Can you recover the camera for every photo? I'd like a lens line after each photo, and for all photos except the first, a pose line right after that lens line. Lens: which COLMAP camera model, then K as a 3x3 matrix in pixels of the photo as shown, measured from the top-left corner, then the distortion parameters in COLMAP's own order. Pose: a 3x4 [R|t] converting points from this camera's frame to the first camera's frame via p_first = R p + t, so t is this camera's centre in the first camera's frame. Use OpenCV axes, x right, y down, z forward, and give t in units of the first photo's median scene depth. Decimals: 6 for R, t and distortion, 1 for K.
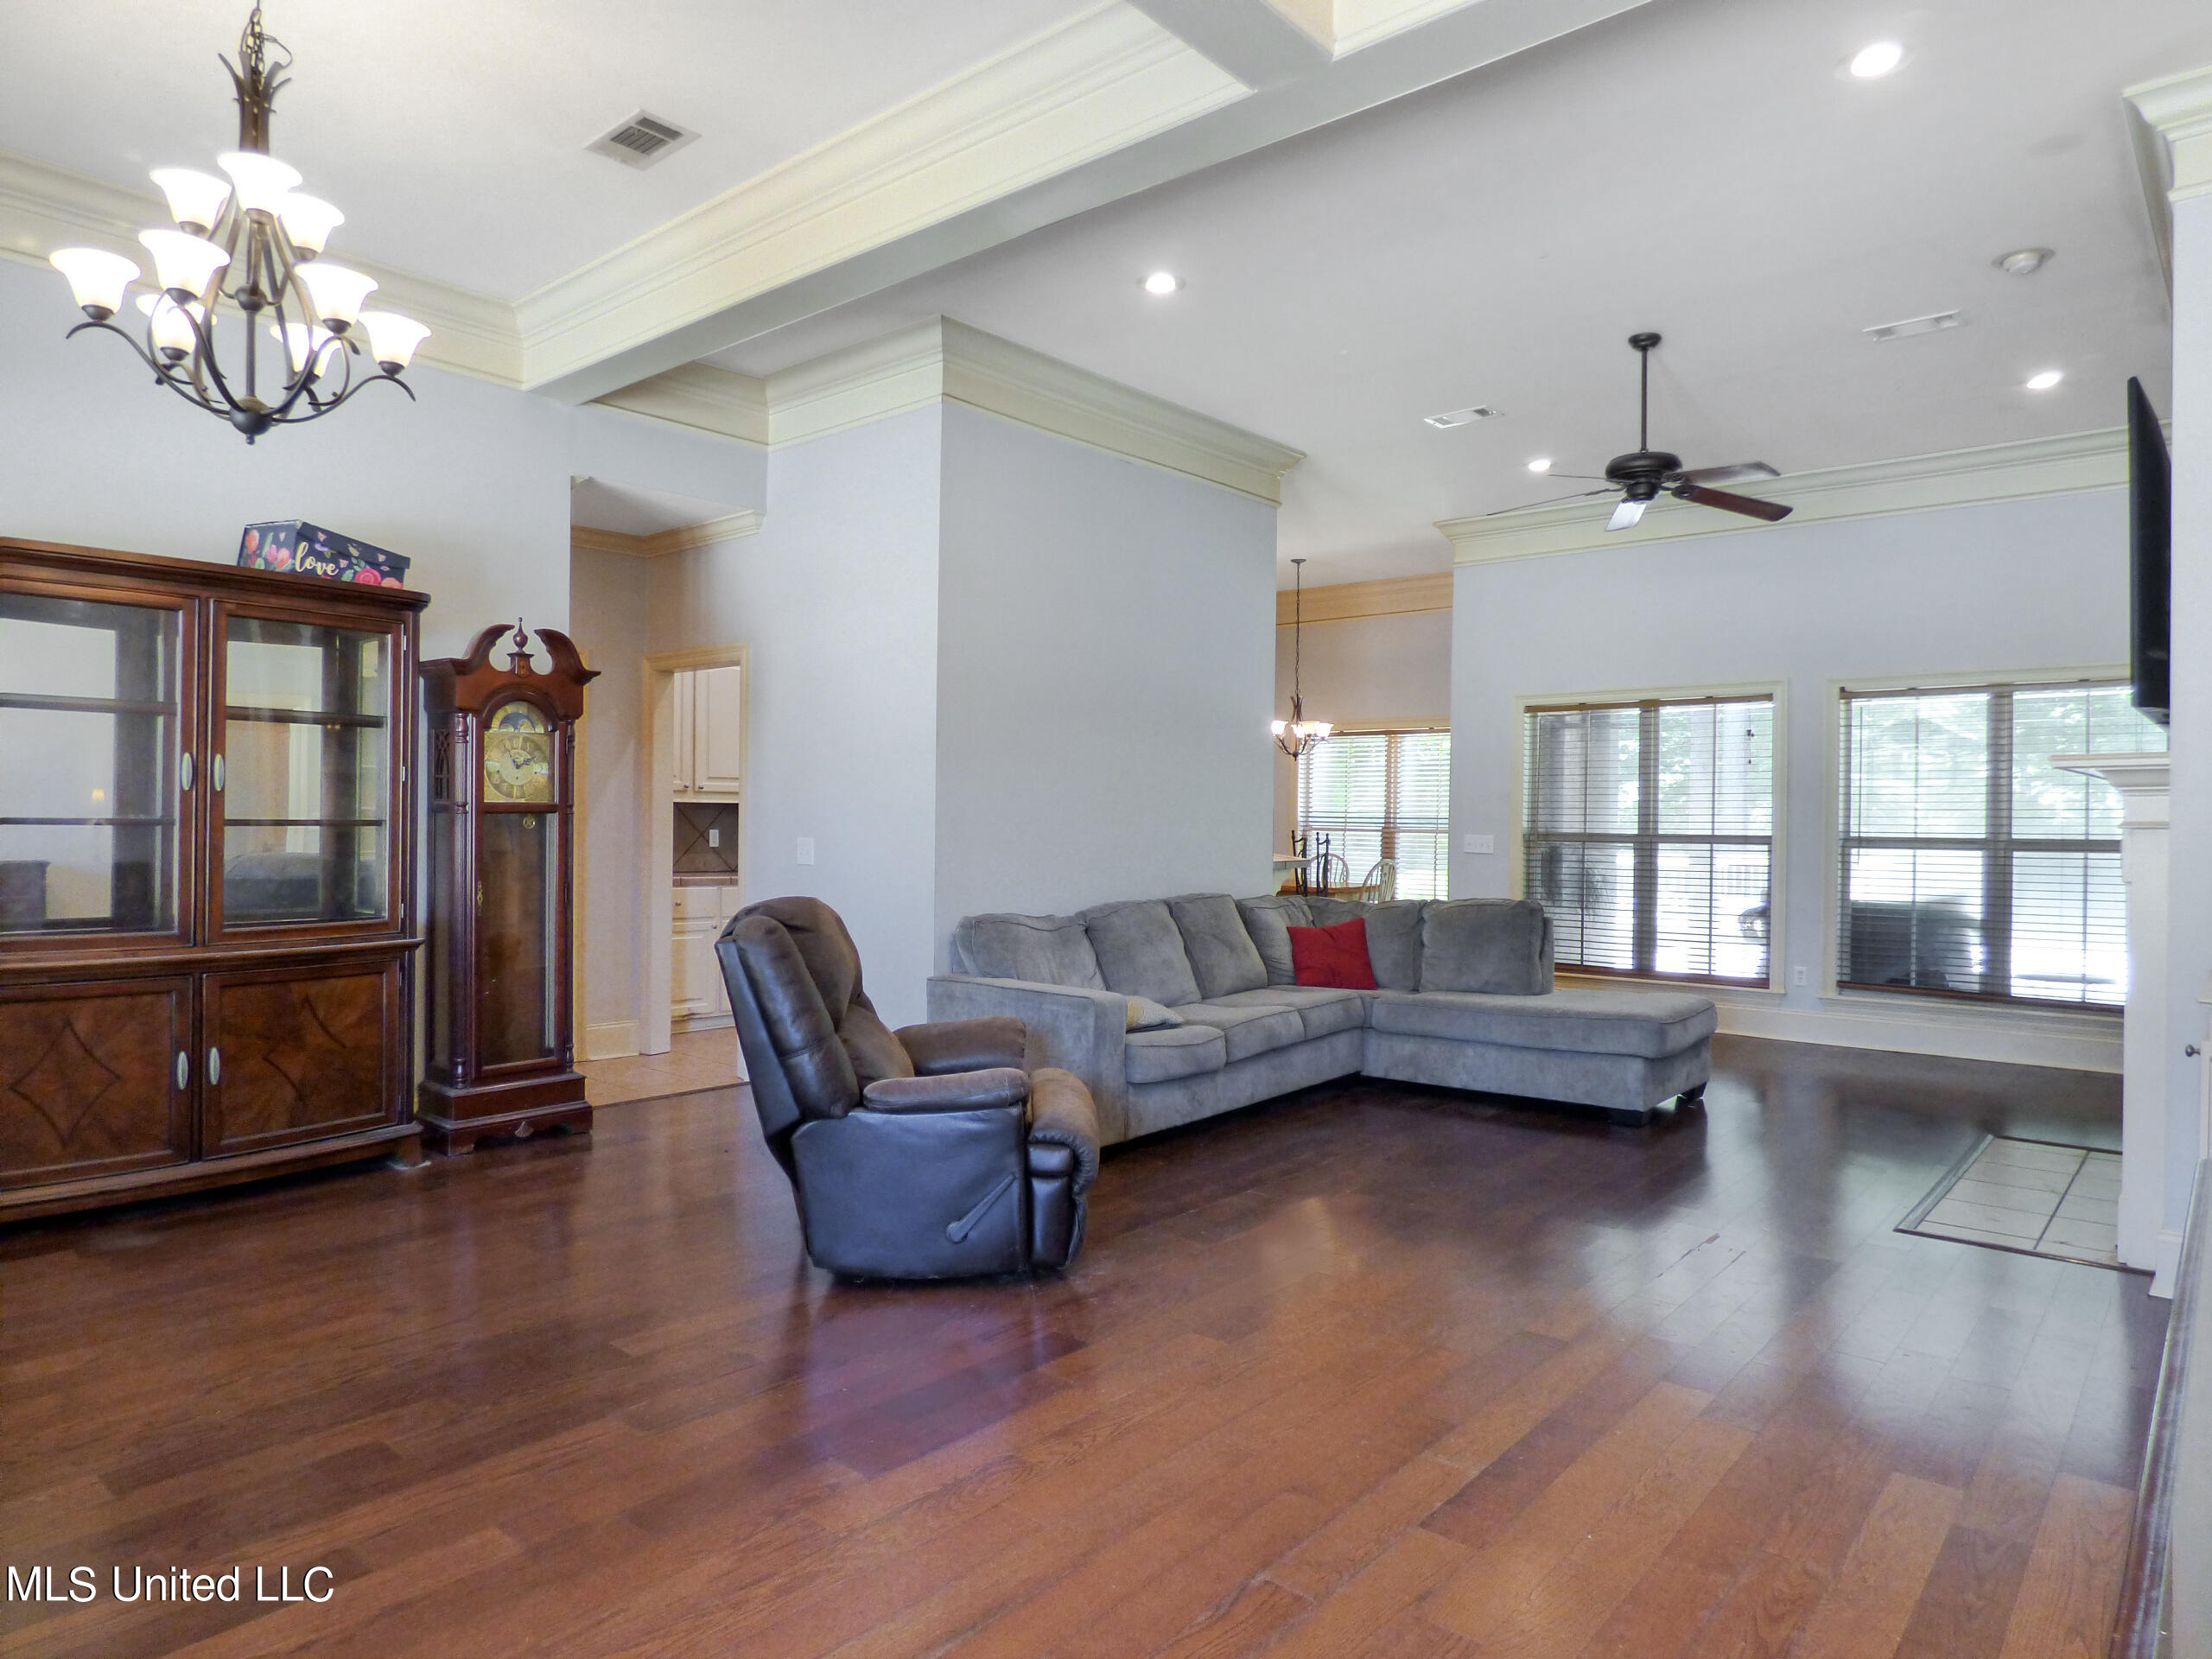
lens RADIAL K [[1340.4, 0, 1111.8], [0, 1340.4, 808.6], [0, 0, 1]] dist [-0.027168, -0.000912]
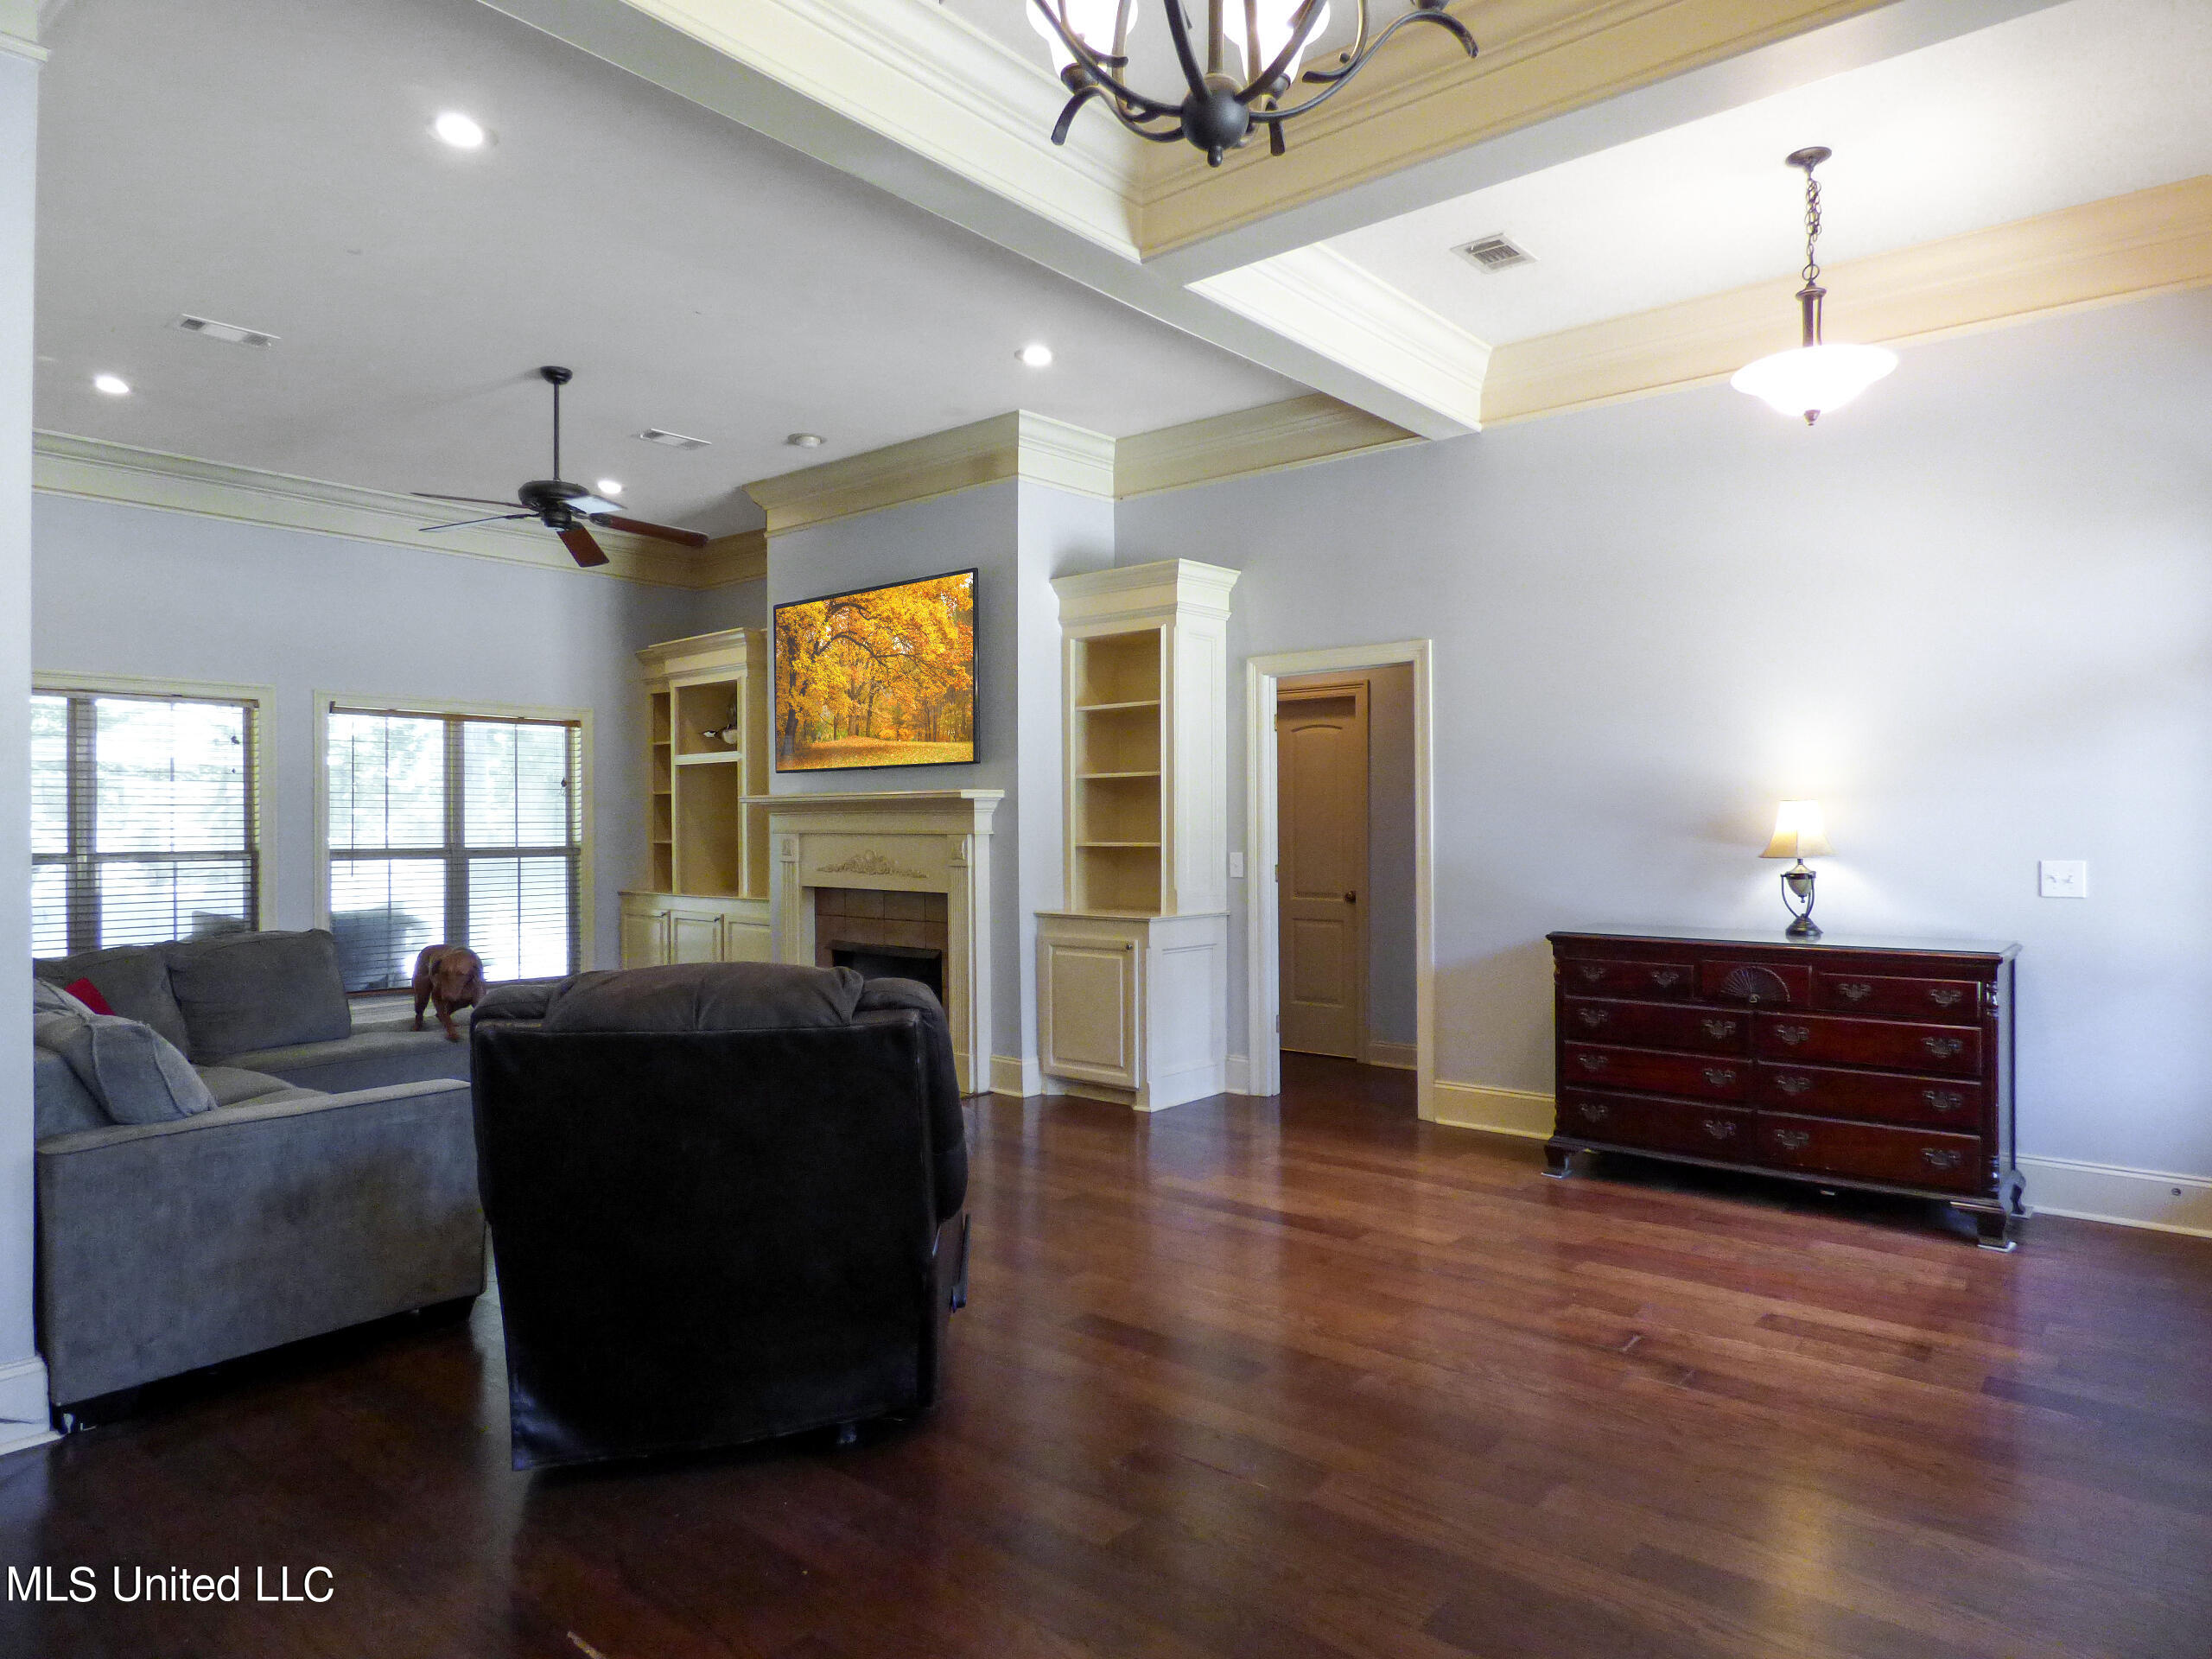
lens RADIAL K [[1348.1, 0, 1106.0], [0, 1348.1, 829.5], [0, 0, 1]] dist [-0.012299, -0.001023]
pose [[-0.003912, -0.006978, 0.999968, -0.497987], [-0.001267, 0.999975, 0.006973, -0.002170], [-0.999992, -0.001239, -0.003921, 0.435884]]
